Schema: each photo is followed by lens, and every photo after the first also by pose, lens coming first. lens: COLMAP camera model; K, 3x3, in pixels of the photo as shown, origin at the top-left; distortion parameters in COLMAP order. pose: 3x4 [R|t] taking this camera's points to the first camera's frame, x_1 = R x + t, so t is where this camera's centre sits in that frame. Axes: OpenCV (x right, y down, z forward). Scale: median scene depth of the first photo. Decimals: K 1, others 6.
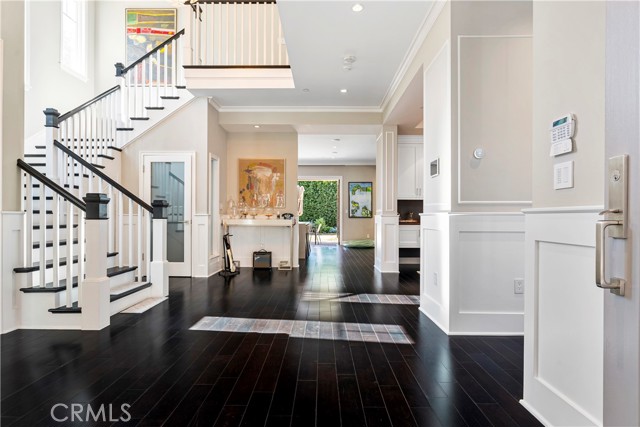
lens RADIAL K [[354.1, 0, 319.8], [0, 354.1, 213.8], [0, 0, 1]] dist [0.000640, 0.000037]
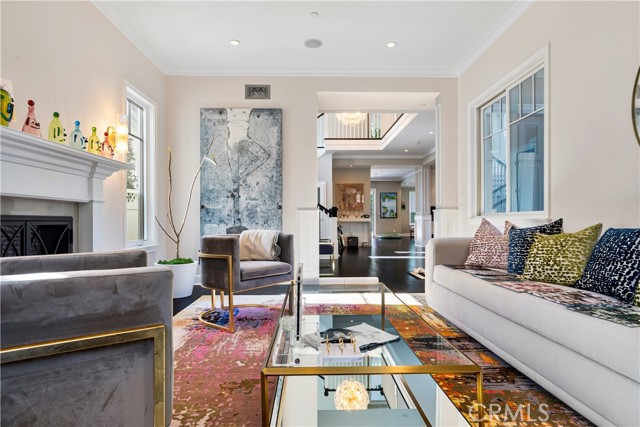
lens RADIAL K [[354.1, 0, 319.4], [0, 354.1, 217.7], [0, 0, 1]] dist [0.000640, 0.000037]
pose [[0.999218, -0.005790, 0.039106, -0.387829], [0.005625, 0.999975, 0.004326, 0.004894], [-0.039130, -0.004102, 0.999226, -0.729430]]
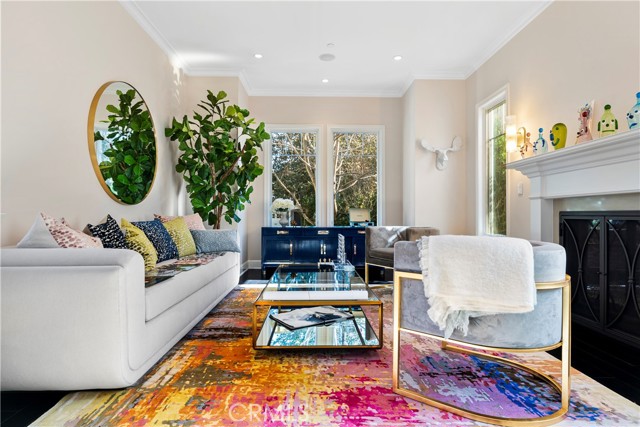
lens RADIAL K [[354.1, 0, 320.7], [0, 354.1, 214.0], [0, 0, 1]] dist [0.000640, 0.000037]
pose [[-0.999527, -0.004005, -0.030488, -0.174726], [-0.003750, 0.999957, -0.008425, 0.032015], [0.030520, -0.008307, -0.999500, 2.767079]]
